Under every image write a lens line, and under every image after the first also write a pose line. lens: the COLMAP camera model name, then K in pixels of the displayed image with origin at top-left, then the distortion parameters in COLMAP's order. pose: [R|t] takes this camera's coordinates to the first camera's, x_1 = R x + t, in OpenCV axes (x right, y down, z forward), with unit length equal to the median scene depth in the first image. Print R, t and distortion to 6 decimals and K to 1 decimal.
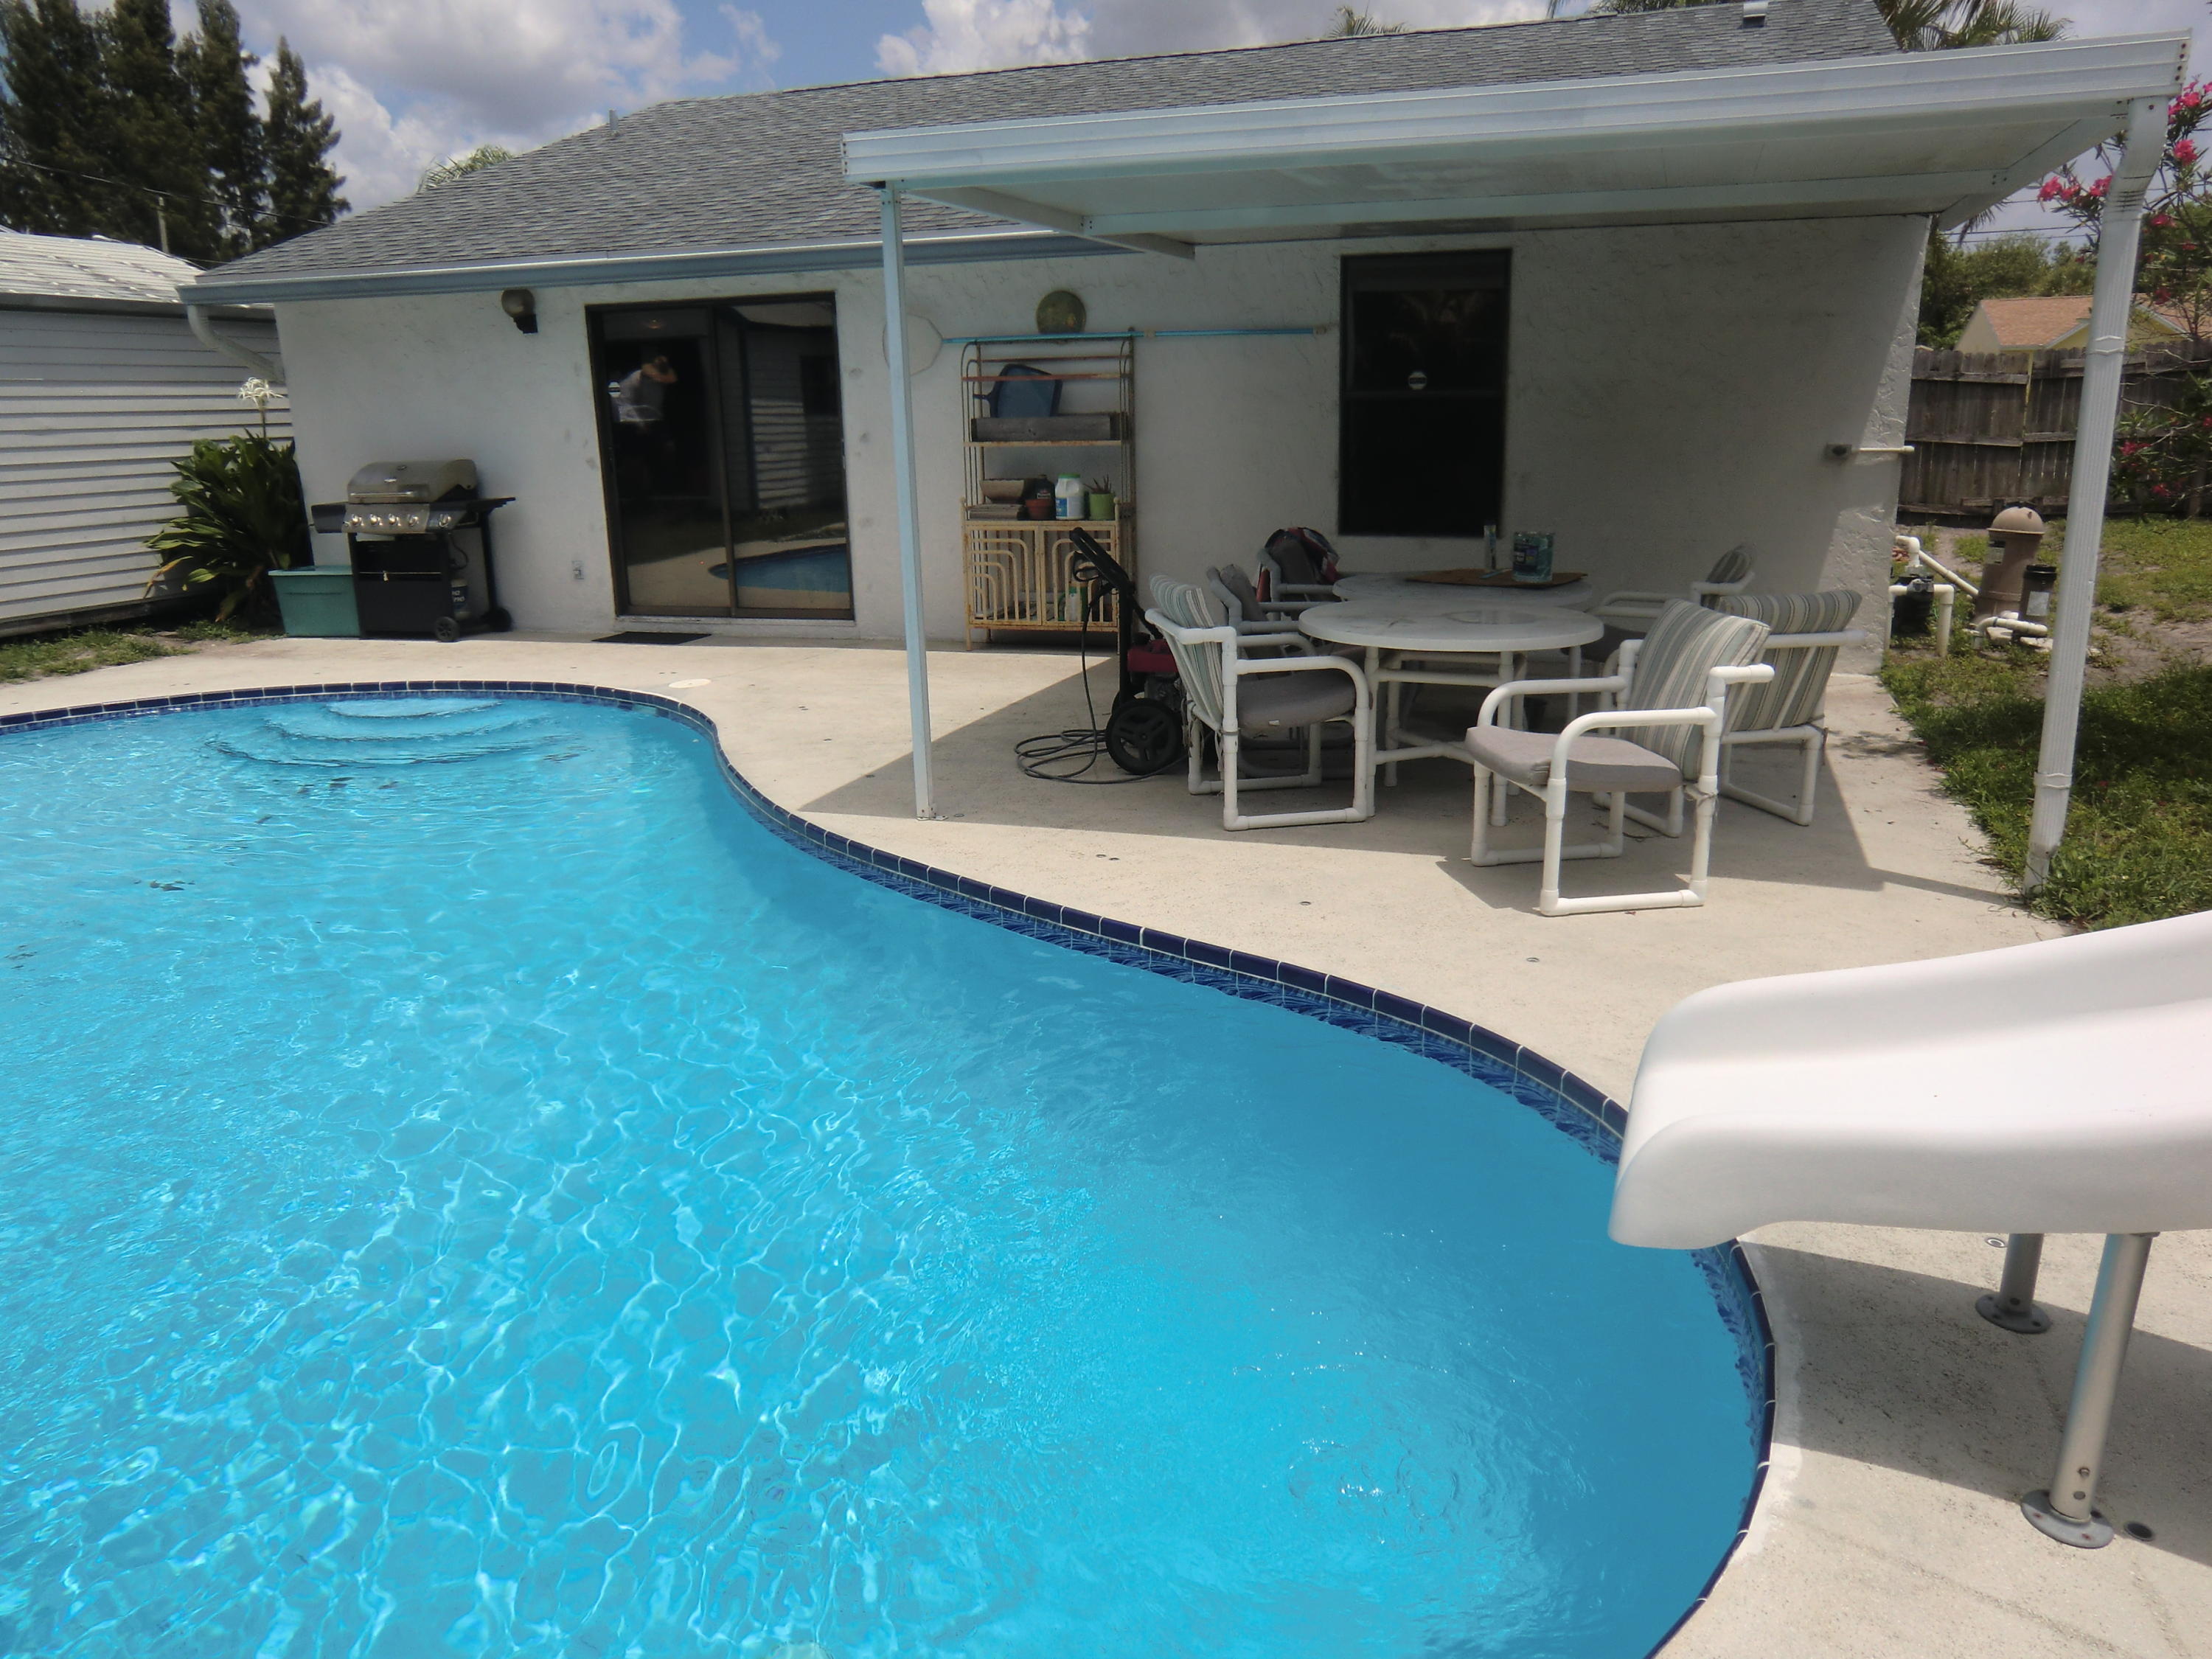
lens RADIAL K [[1594.2, 0, 1105.0], [0, 1594.2, 840.2], [0, 0, 1]] dist [-0.089324, 0.111202]
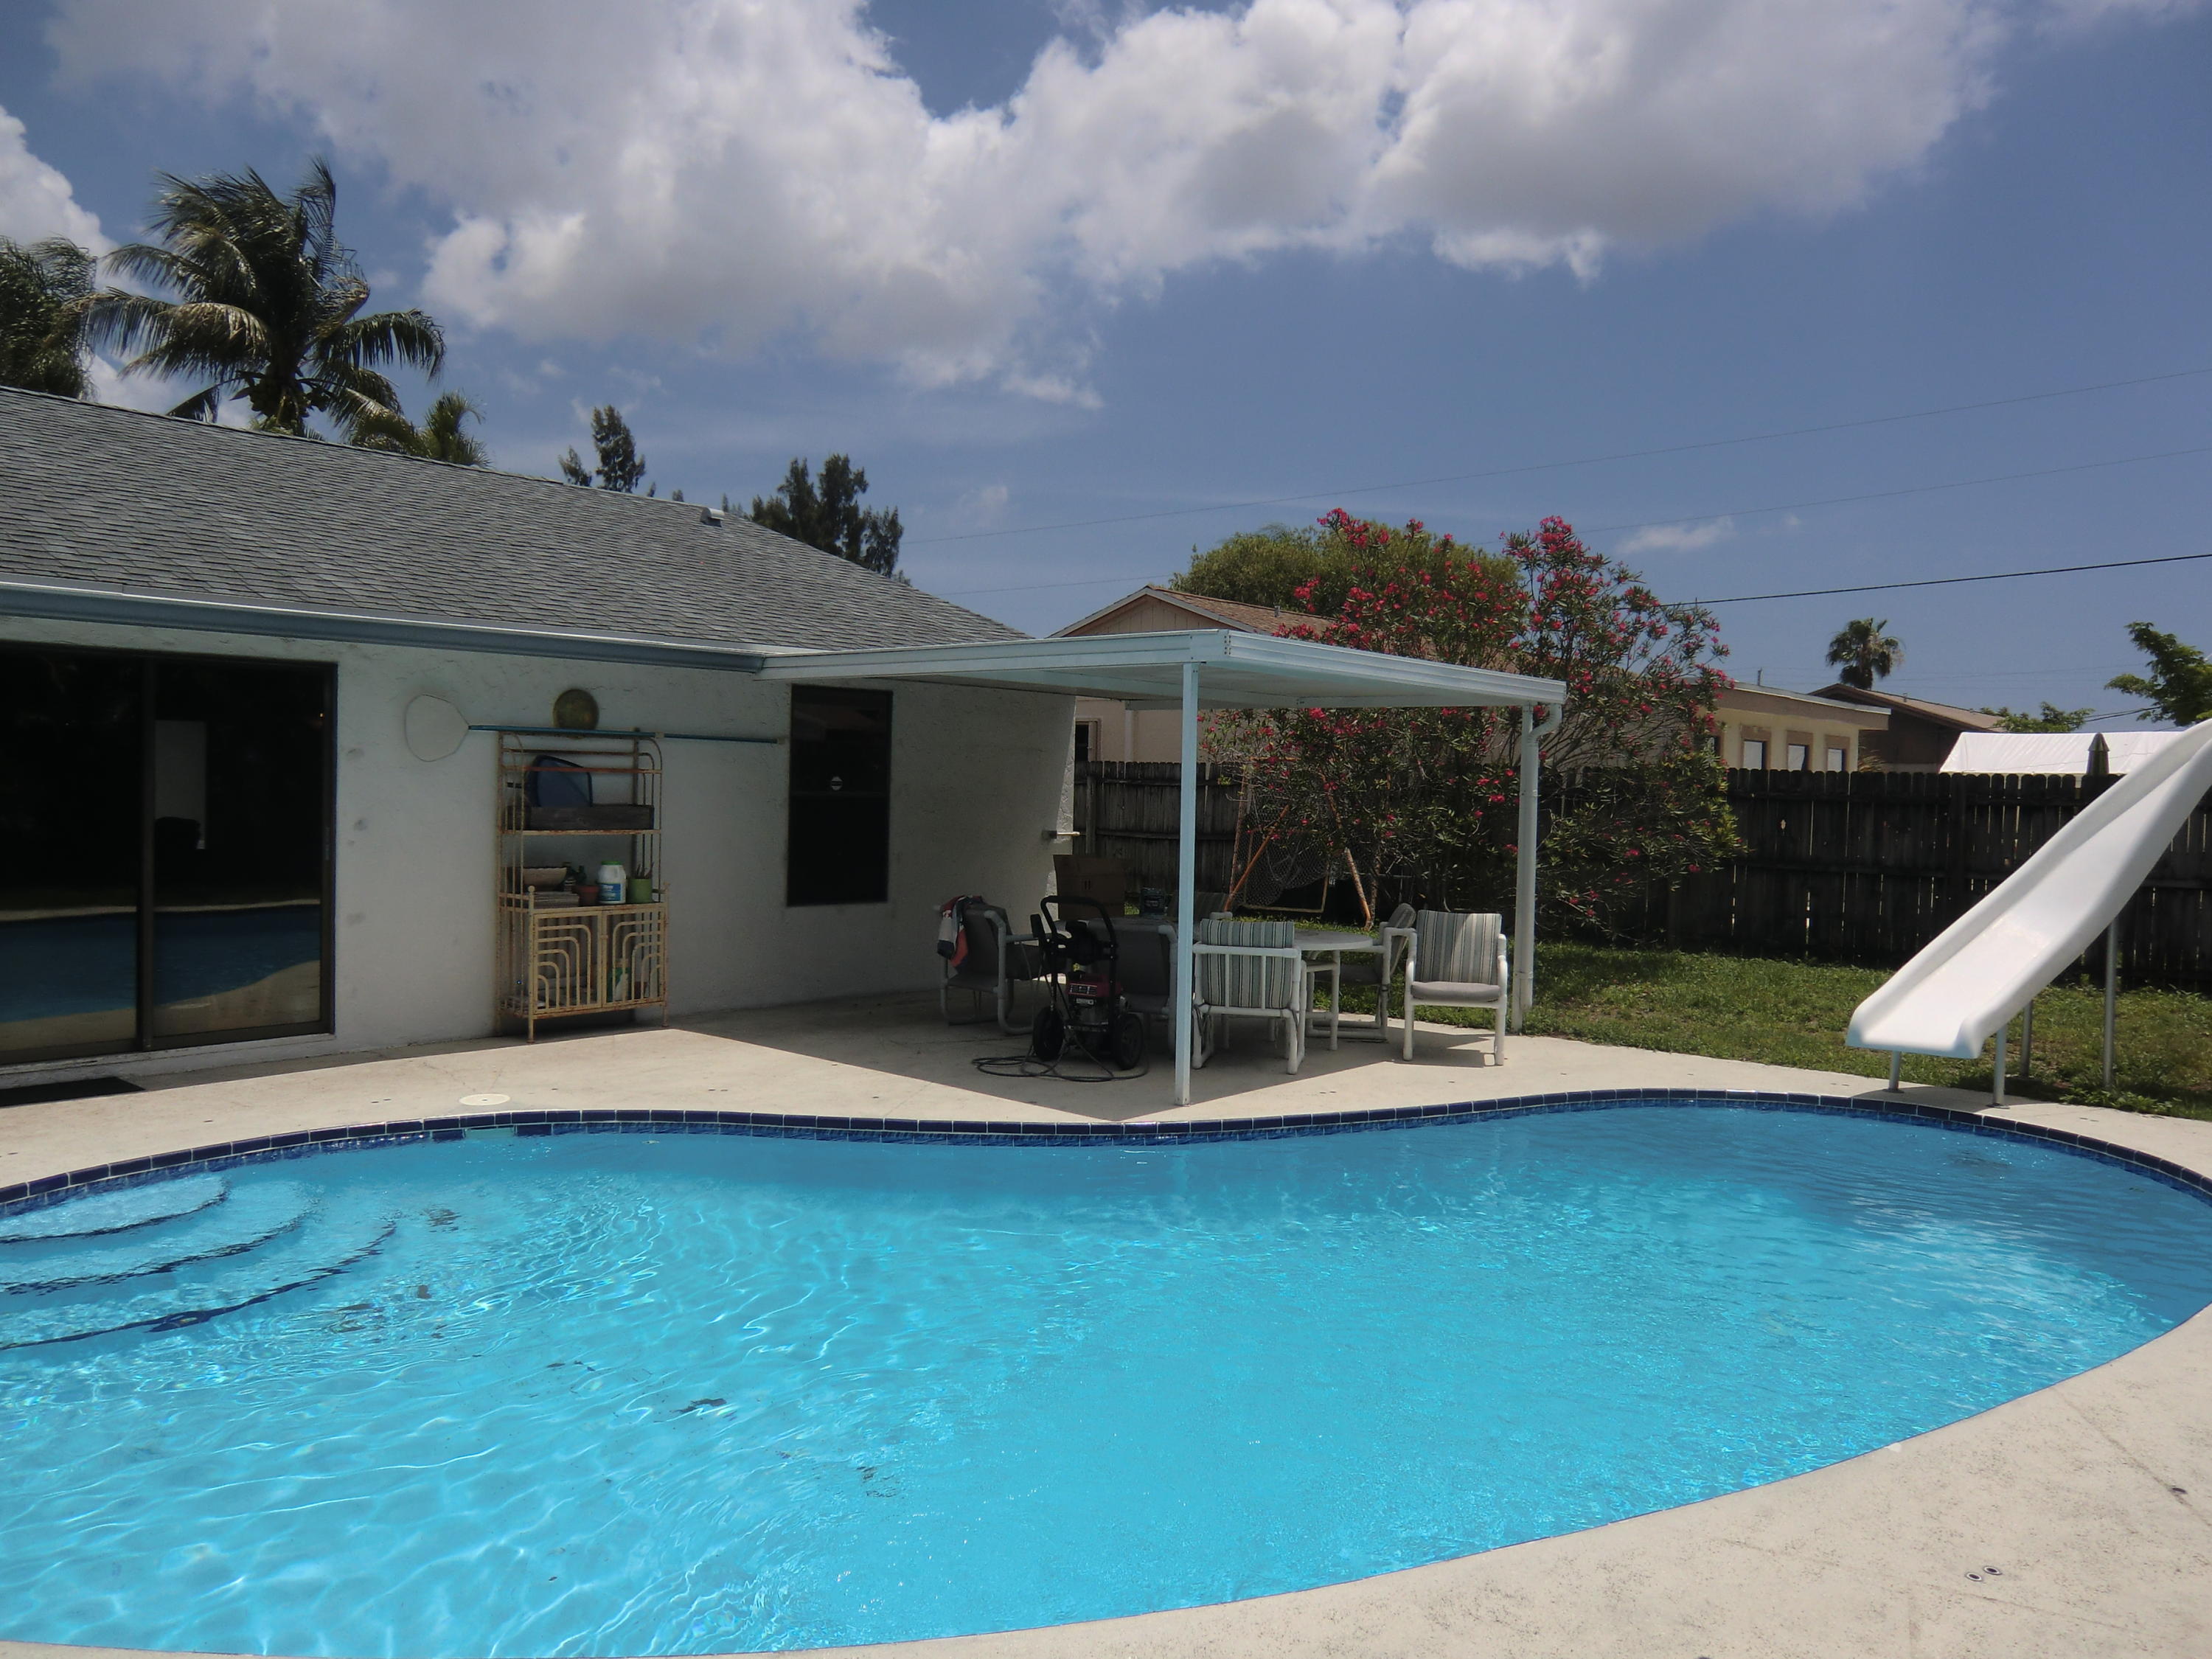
lens RADIAL K [[1594.2, 0, 1105.0], [0, 1594.2, 840.2], [0, 0, 1]] dist [-0.089324, 0.111202]
pose [[0.394212, -0.003690, 0.919012, -1.675620], [0.219374, 0.971462, -0.090200, -0.155507], [-0.892453, 0.237165, 0.383772, 0.607176]]
